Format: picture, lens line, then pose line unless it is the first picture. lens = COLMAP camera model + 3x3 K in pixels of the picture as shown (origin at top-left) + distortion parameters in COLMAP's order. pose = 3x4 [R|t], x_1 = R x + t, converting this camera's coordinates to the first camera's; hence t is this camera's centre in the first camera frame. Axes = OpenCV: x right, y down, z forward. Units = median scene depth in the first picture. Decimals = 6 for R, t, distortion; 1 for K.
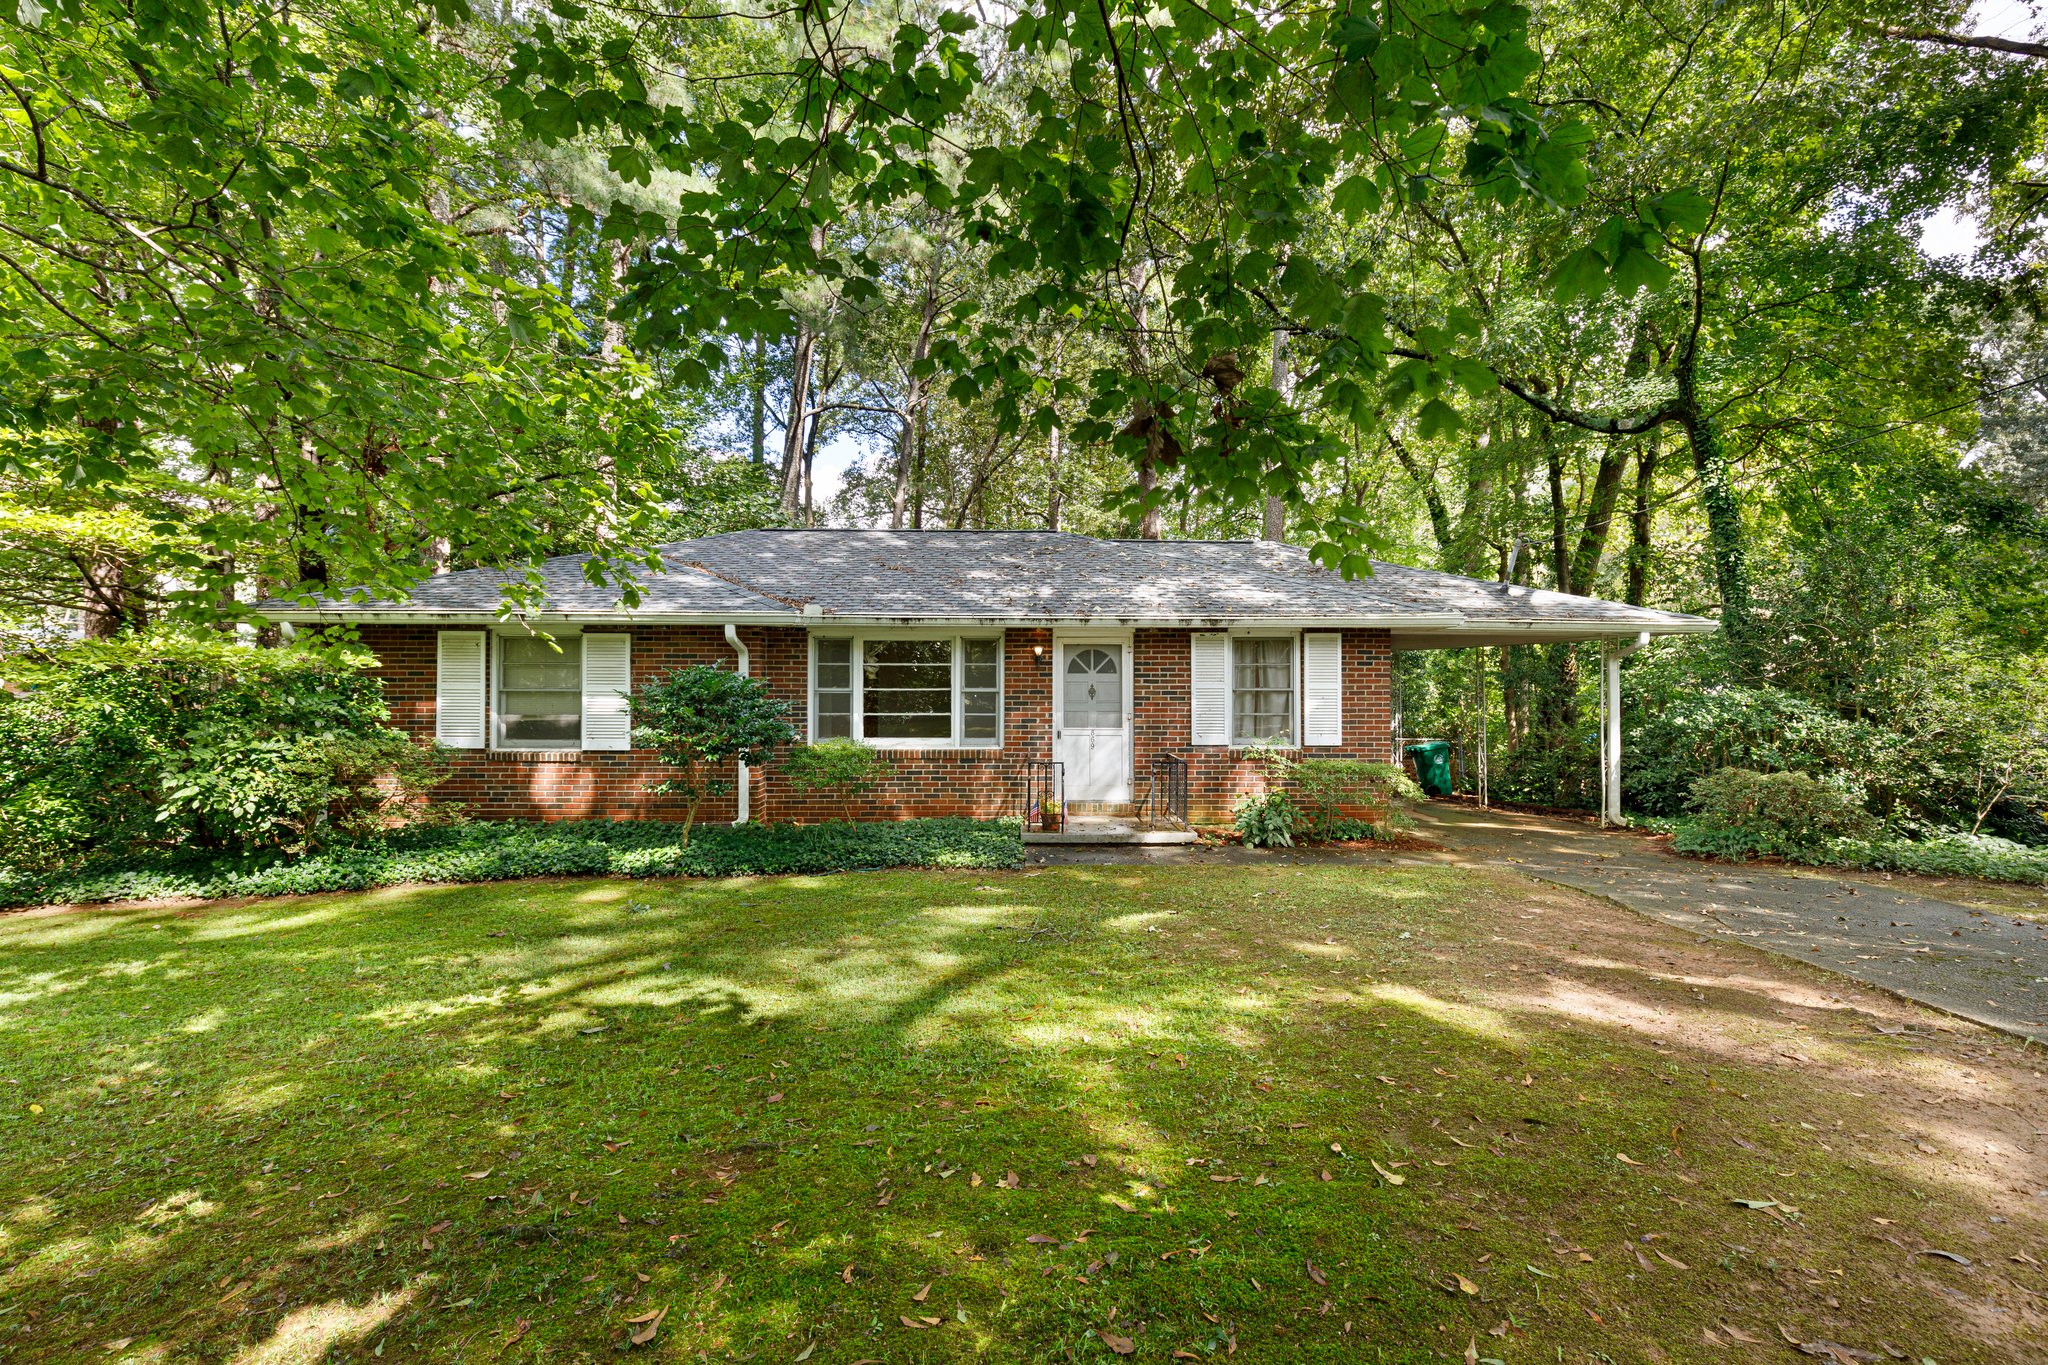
lens RADIAL K [[932.9, 0, 1028.7], [0, 932.9, 682.7], [0, 0, 1]] dist [0.002554, 0.000031]
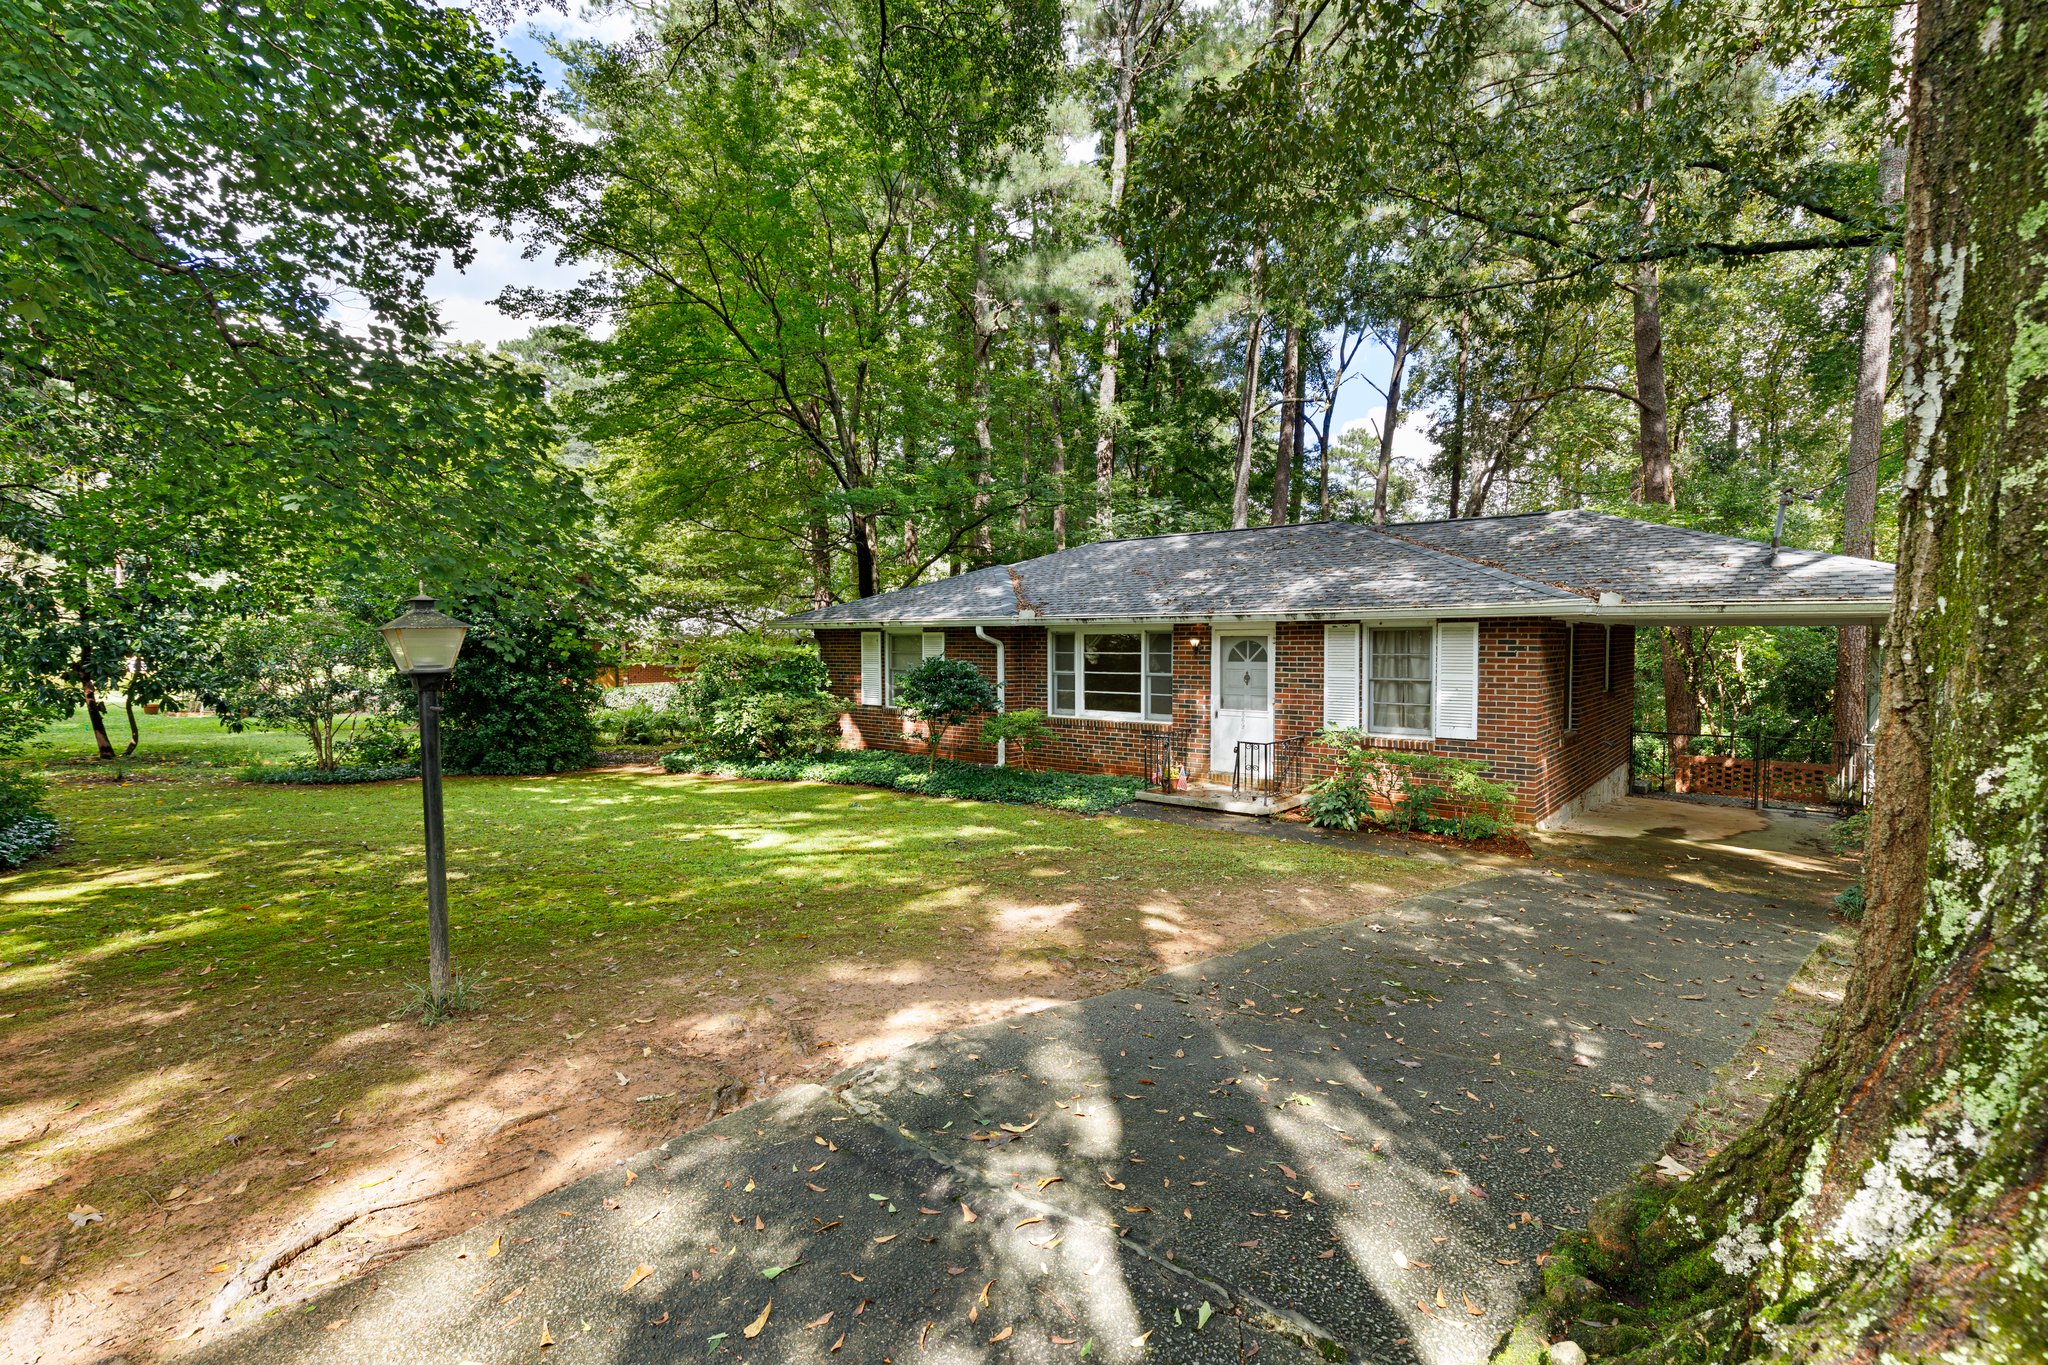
lens RADIAL K [[932.9, 0, 1020.4], [0, 932.9, 679.3], [0, 0, 1]] dist [0.002554, 0.000031]
pose [[0.740069, 0.022553, -0.672152, 0.628859], [-0.003437, 0.999551, 0.029754, -0.021471], [0.672522, -0.019710, 0.739815, -0.016138]]
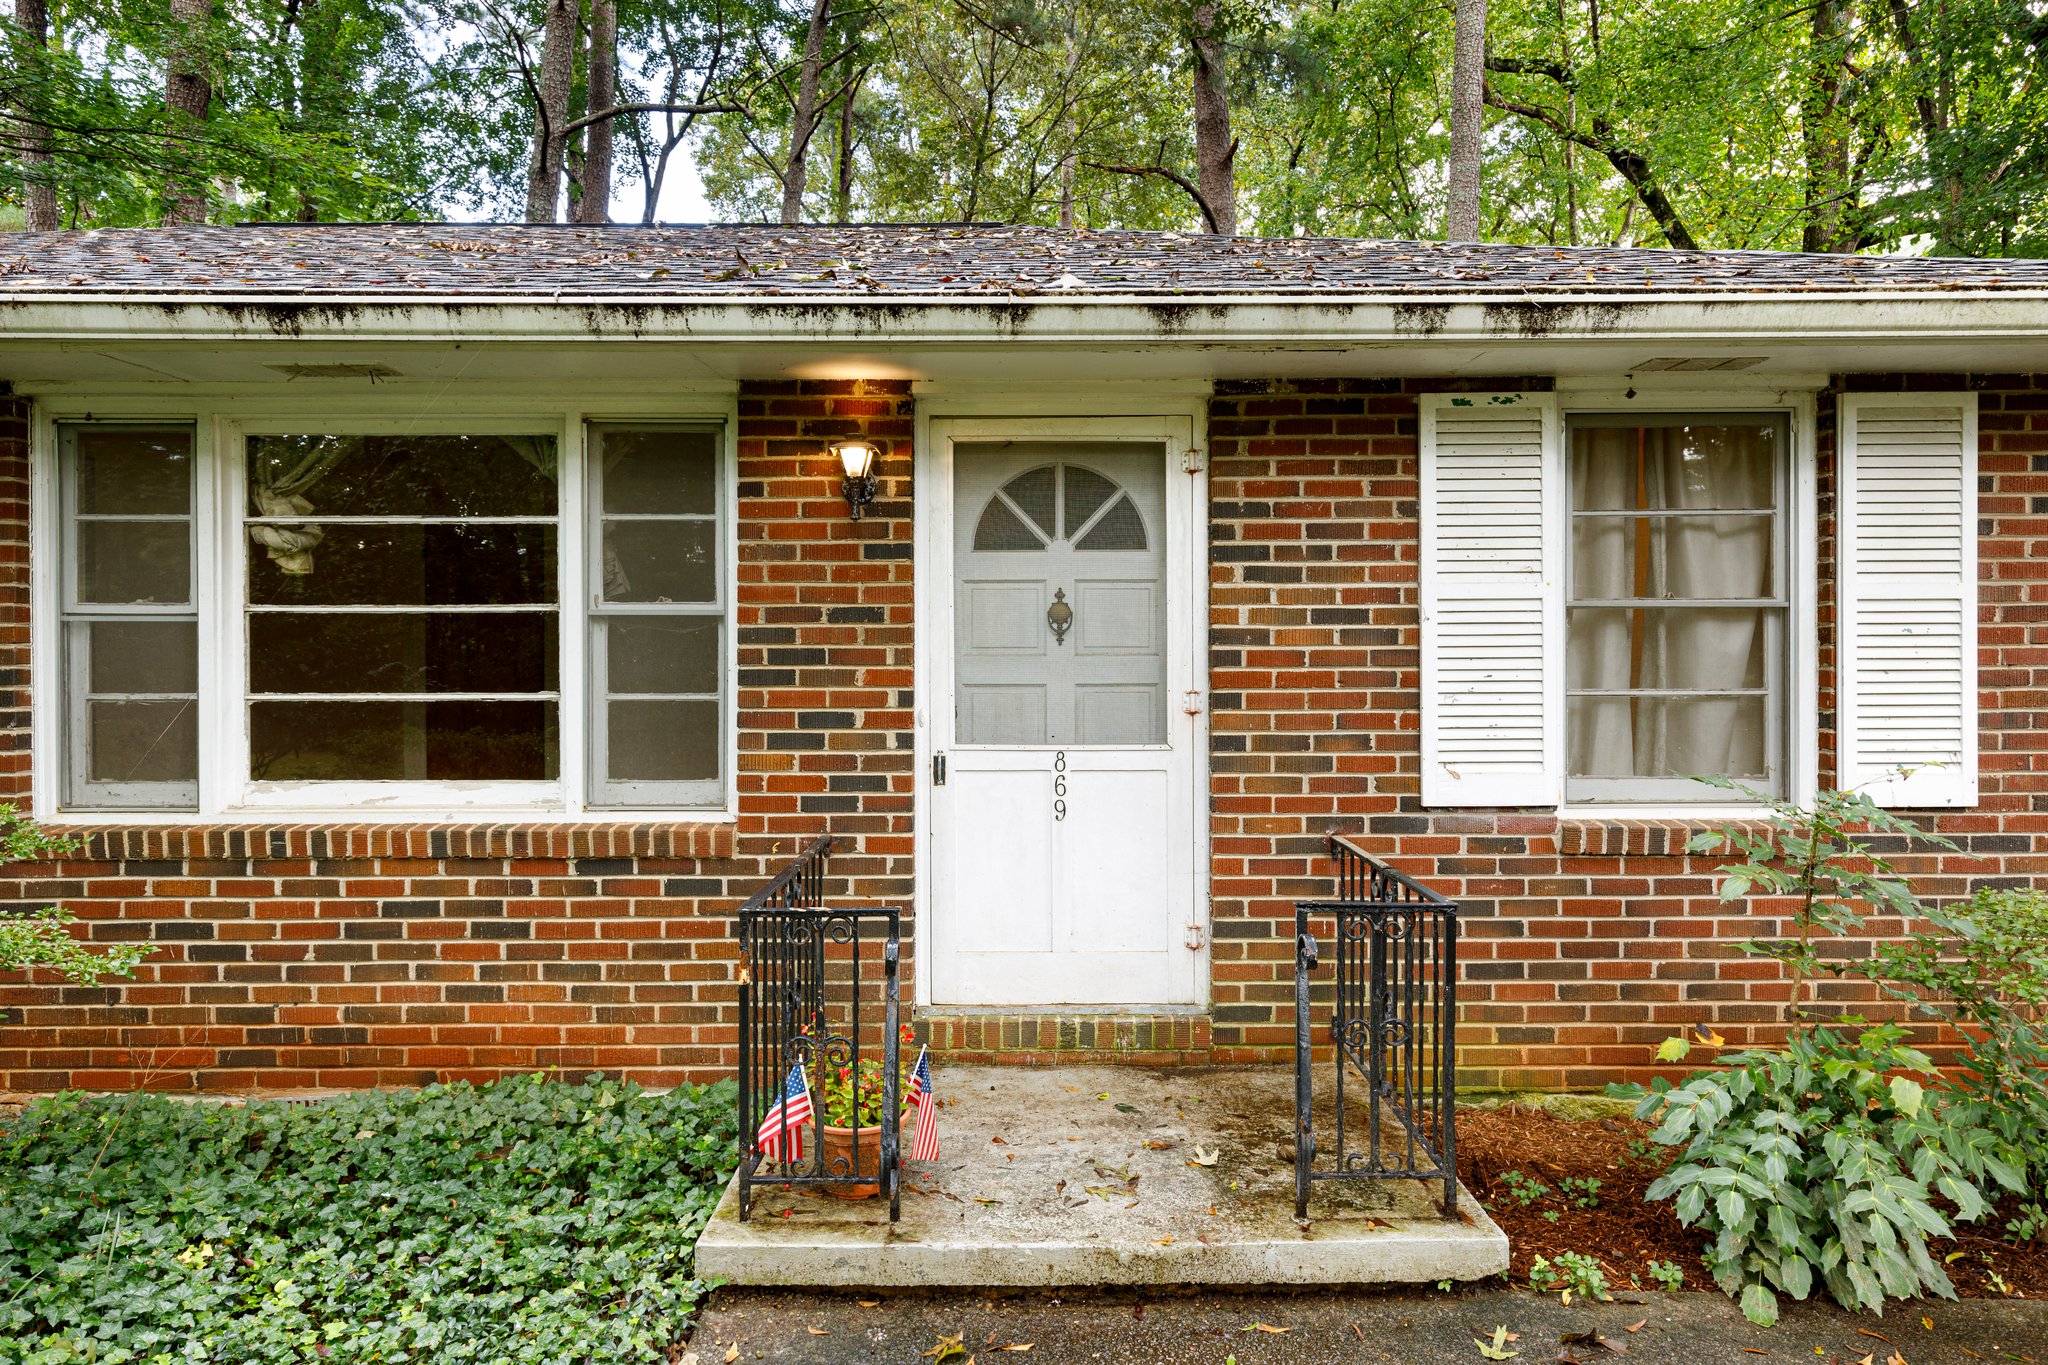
lens RADIAL K [[1239.6, 0, 1026.4], [0, 1239.6, 665.8], [0, 0, 1]] dist [-0.000639, 0.000711]
pose [[0.999706, -0.003292, -0.024023, 0.067457], [0.003401, 0.999984, 0.004535, 0.023487], [0.024008, -0.004615, 0.999701, 0.633151]]
